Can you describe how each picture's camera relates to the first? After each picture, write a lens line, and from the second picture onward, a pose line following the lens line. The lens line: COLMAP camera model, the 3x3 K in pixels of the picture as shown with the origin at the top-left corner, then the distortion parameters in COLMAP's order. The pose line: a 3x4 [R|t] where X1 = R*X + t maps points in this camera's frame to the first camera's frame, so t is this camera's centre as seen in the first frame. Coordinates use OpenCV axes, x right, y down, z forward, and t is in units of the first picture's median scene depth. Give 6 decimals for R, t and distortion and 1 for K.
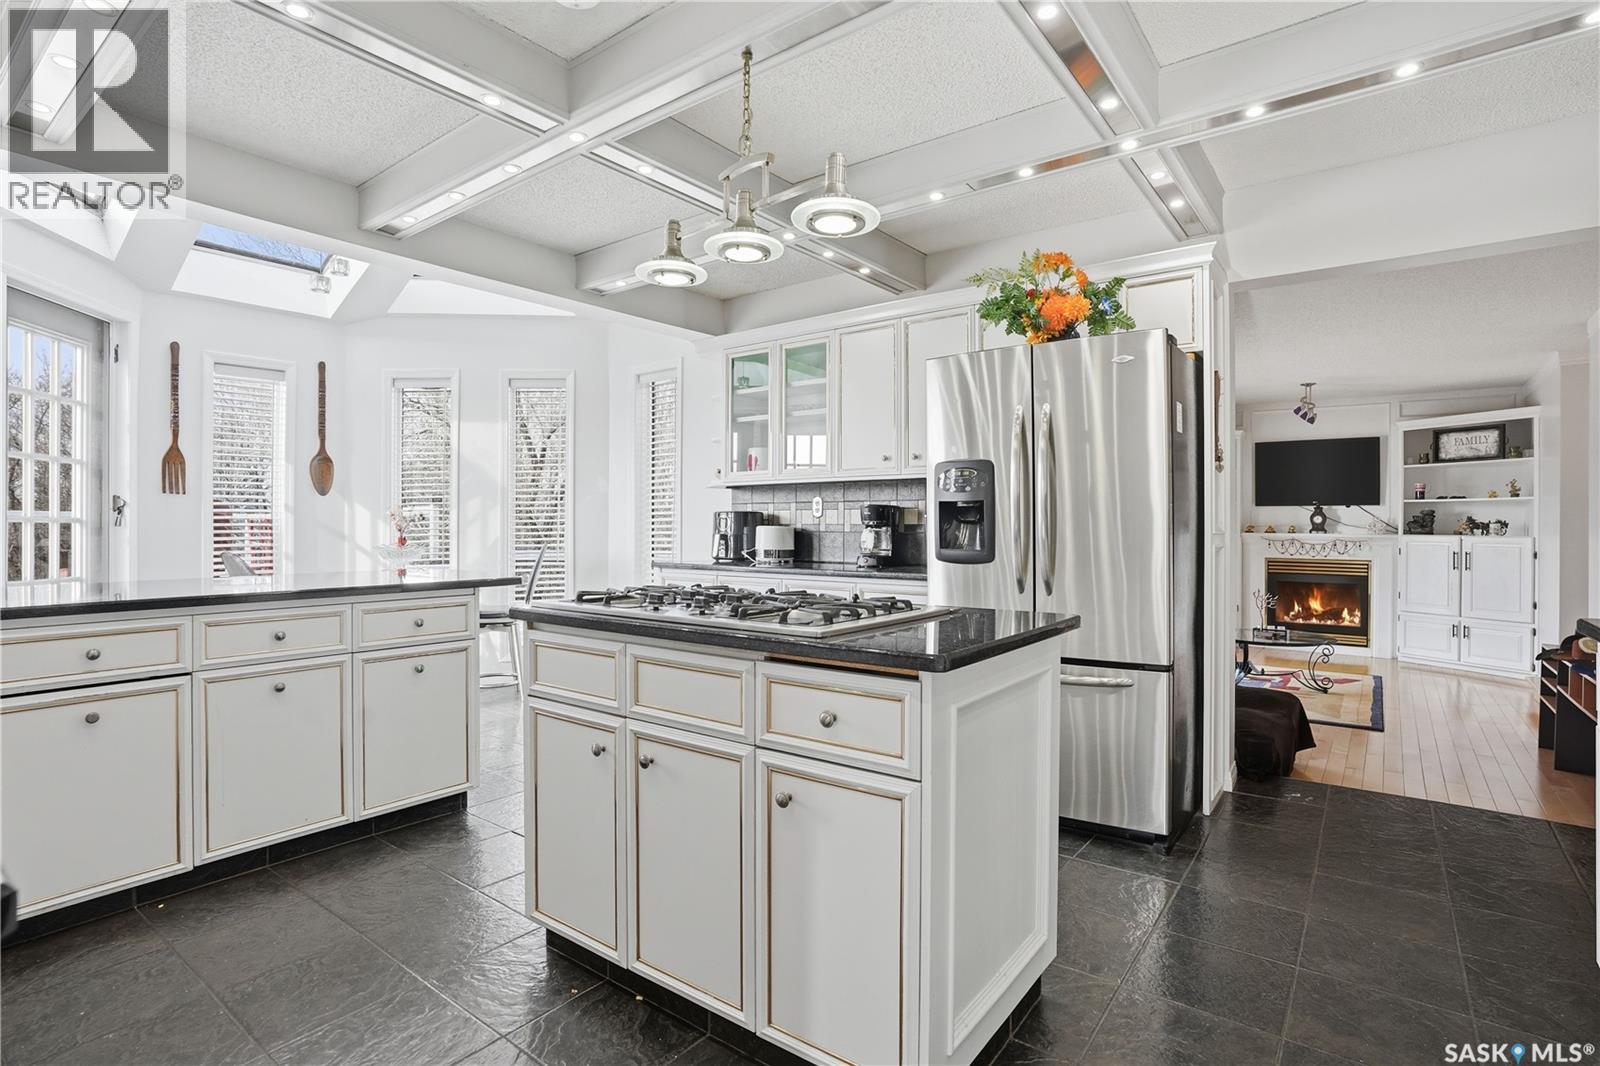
lens RADIAL K [[794.4, 0, 798.2], [0, 794.4, 522.0], [0, 0, 1]] dist [-0.061685, 0.030117]
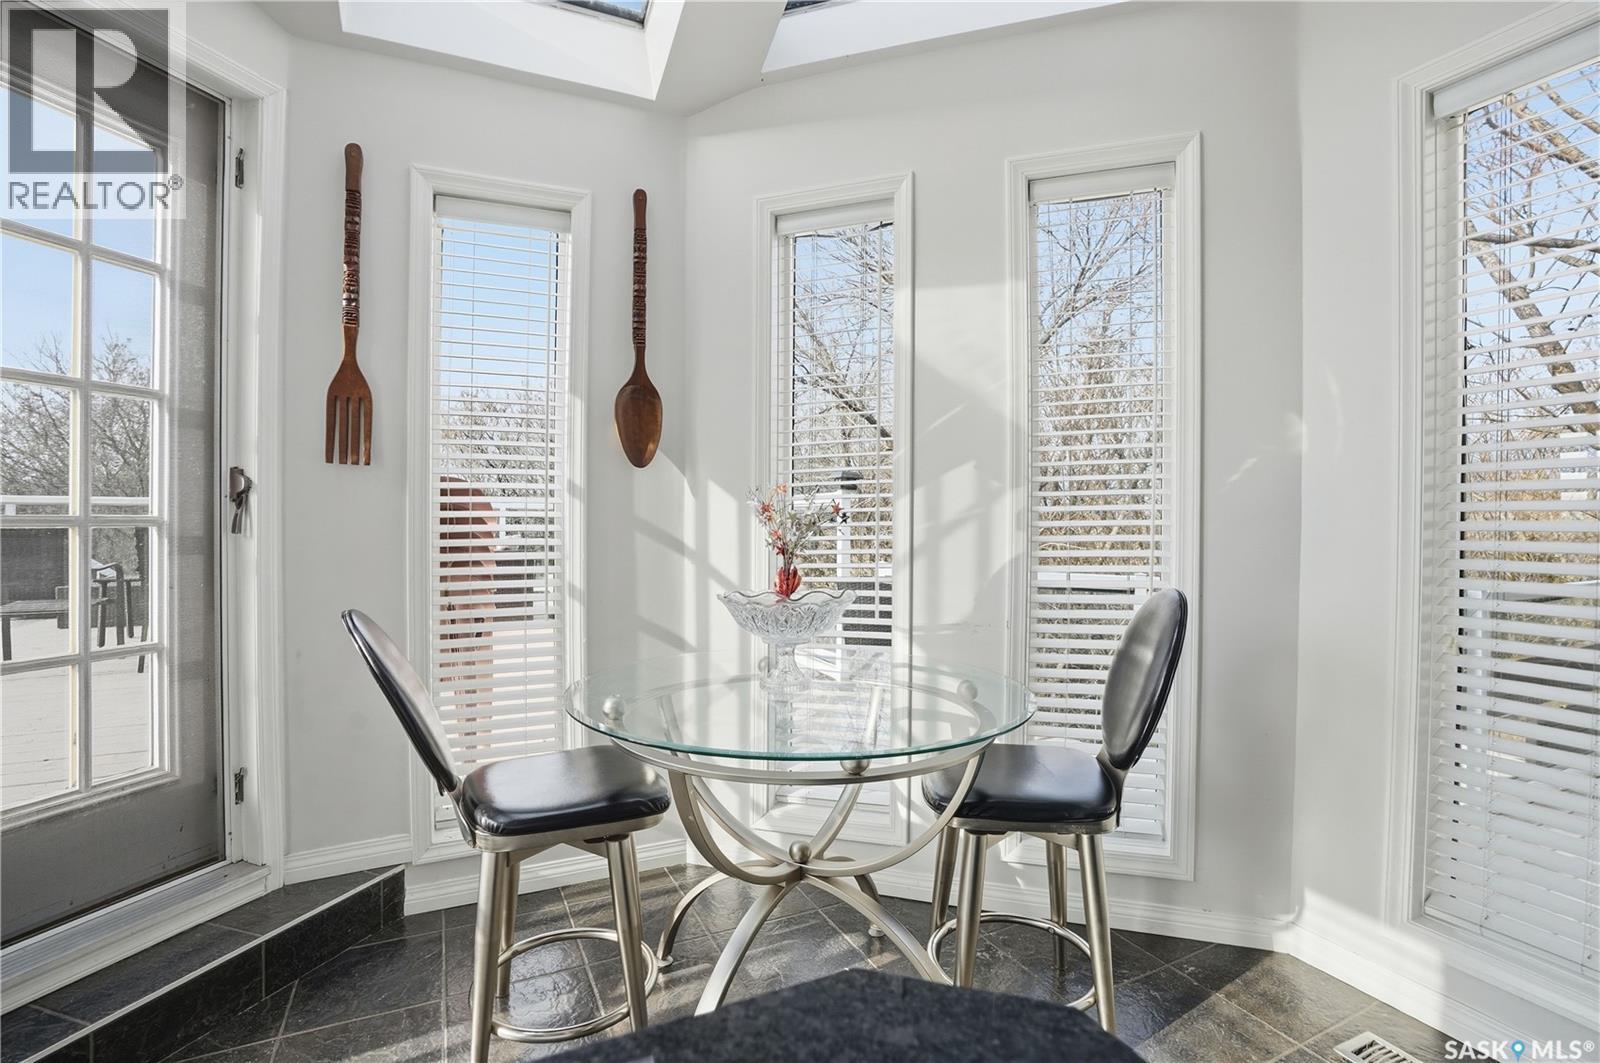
lens RADIAL K [[749.1, 0, 800.0], [0, 749.1, 531.5], [0, 0, 1]] dist [-0.065922, 0.024209]
pose [[0.887691, 0.010934, -0.460310, -0.380402], [-0.002910, 0.999831, 0.018137, -0.004468], [0.460431, -0.014761, 0.887573, 0.776515]]
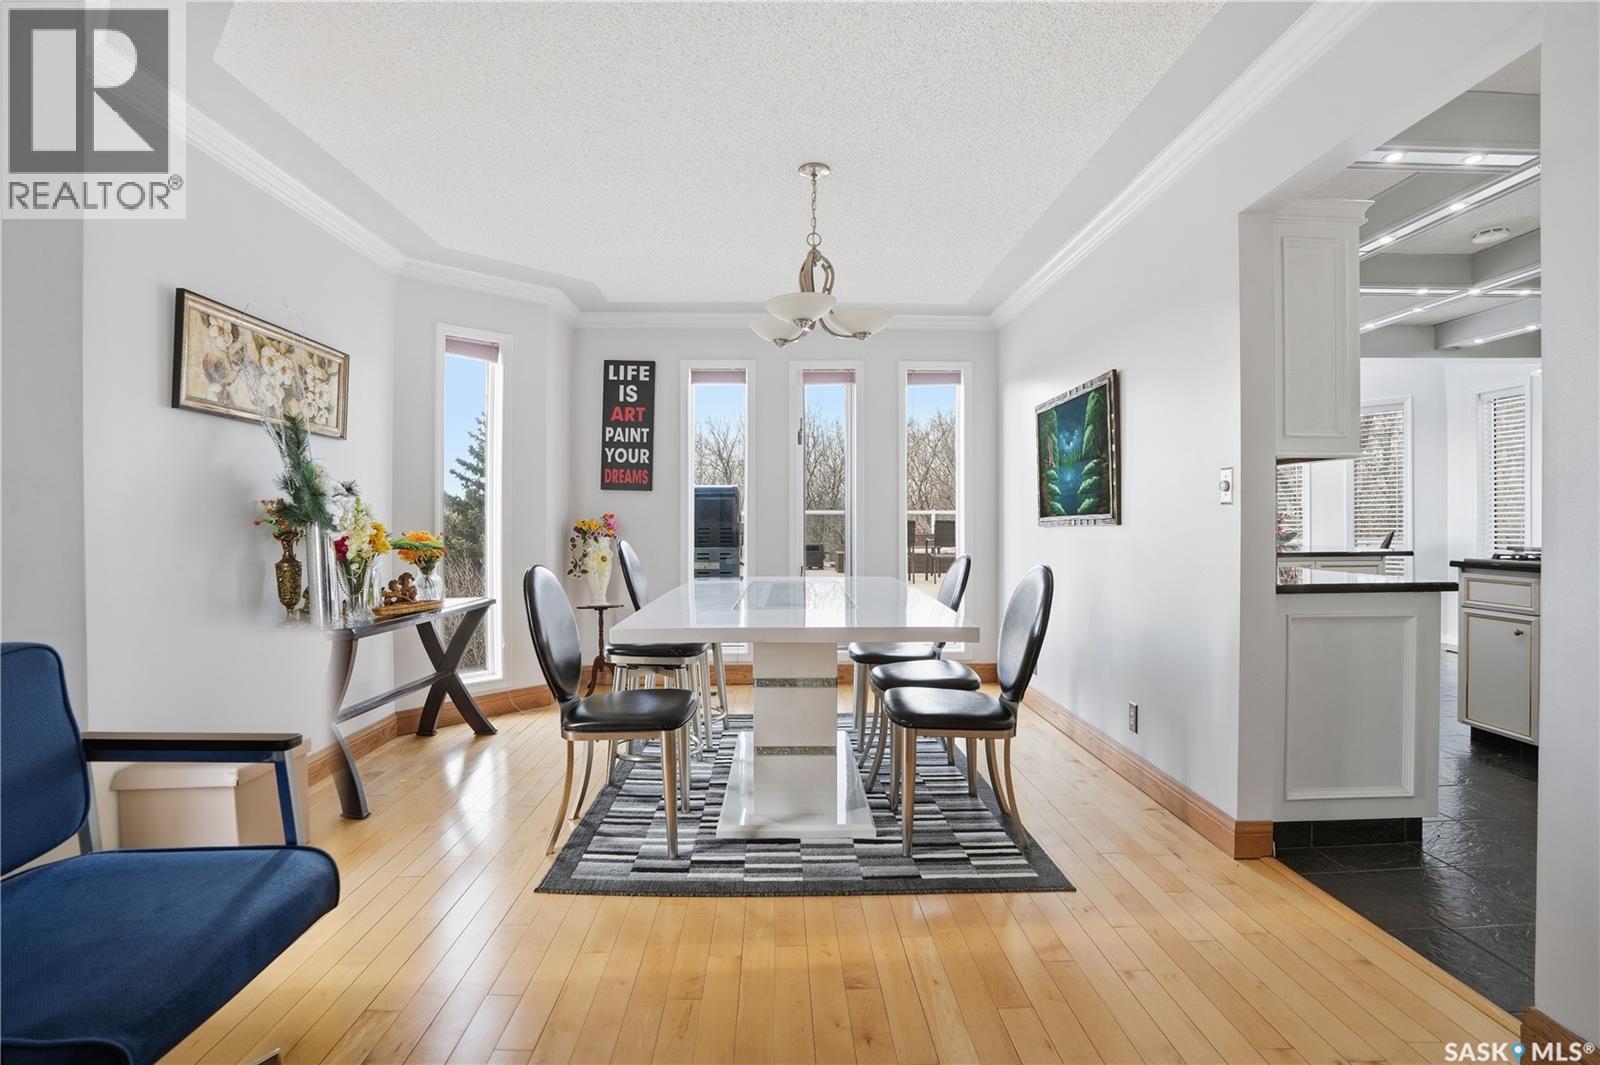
lens RADIAL K [[749.1, 0, 800.0], [0, 749.1, 532.5], [0, 0, 1]] dist [-0.065922, 0.024209]
pose [[0.630514, 0.009863, -0.776115, 0.002741], [0.011425, 0.999693, 0.021986, -0.009770], [0.776094, -0.022730, 0.630208, -0.654174]]
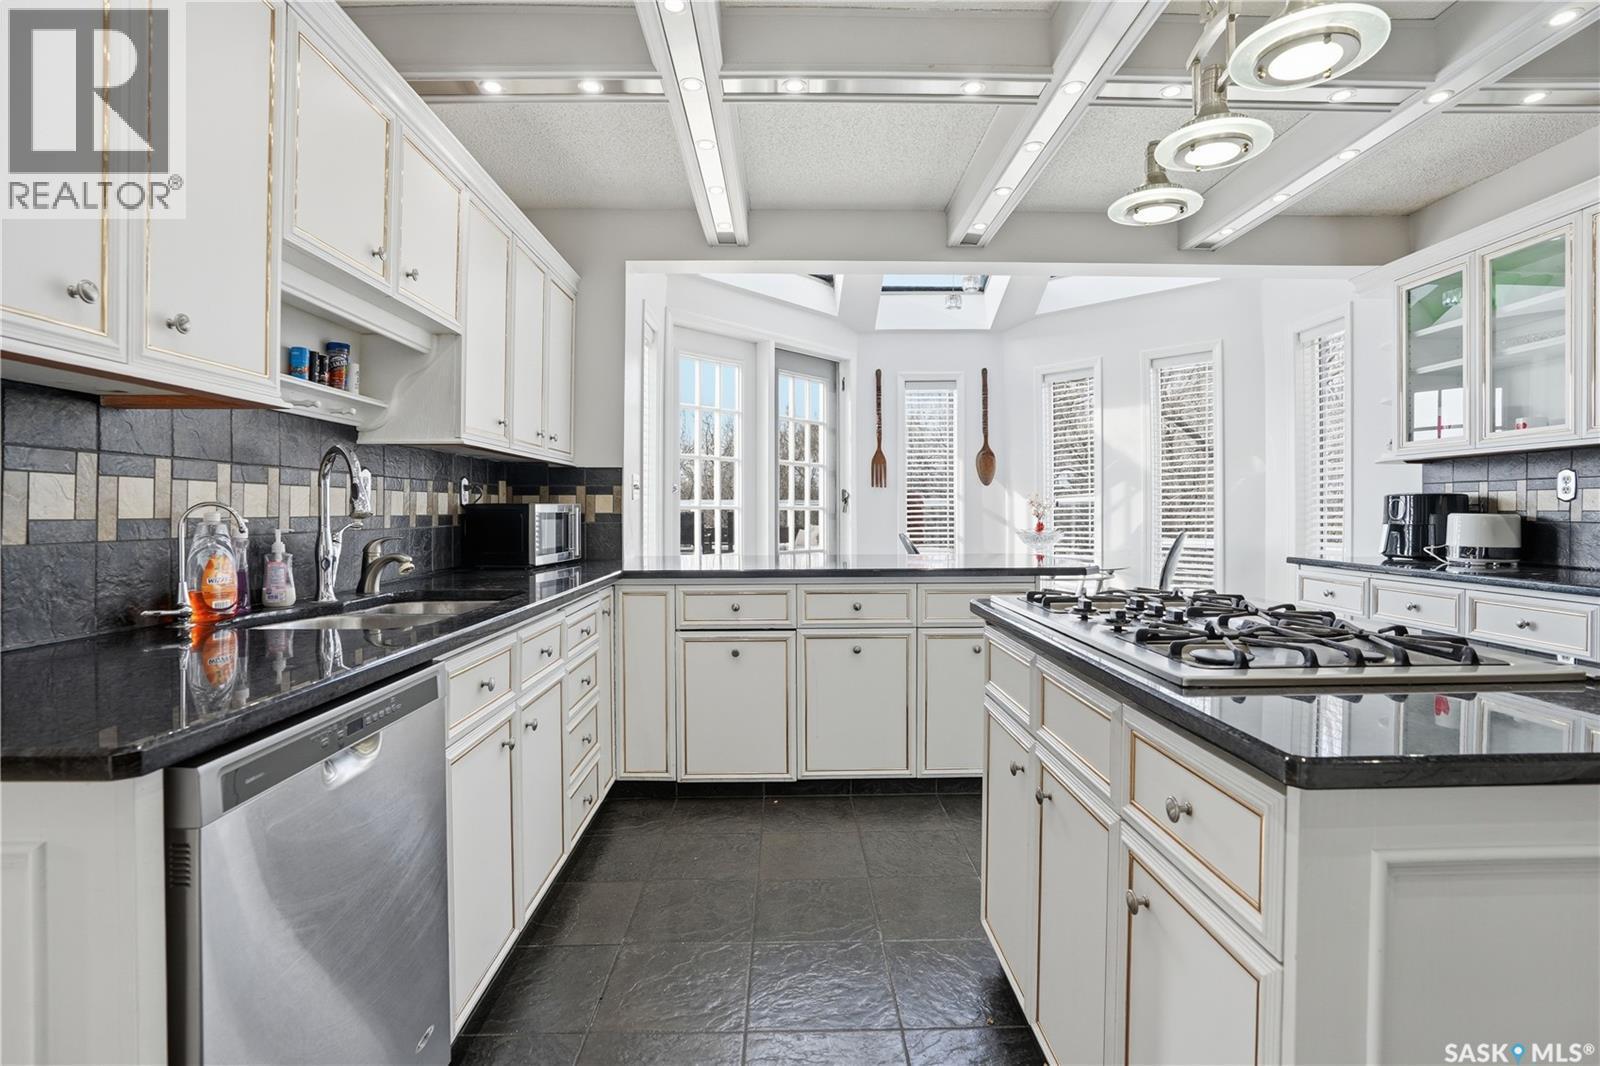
lens RADIAL K [[762.5, 0, 799.7], [0, 762.5, 508.3], [0, 0, 1]] dist [-0.066845, 0.026912]
pose [[0.618252, -0.002689, -0.785975, 0.112917], [0.004602, 0.999989, 0.000198, -0.002653], [0.785966, -0.003739, 0.618258, 0.120109]]
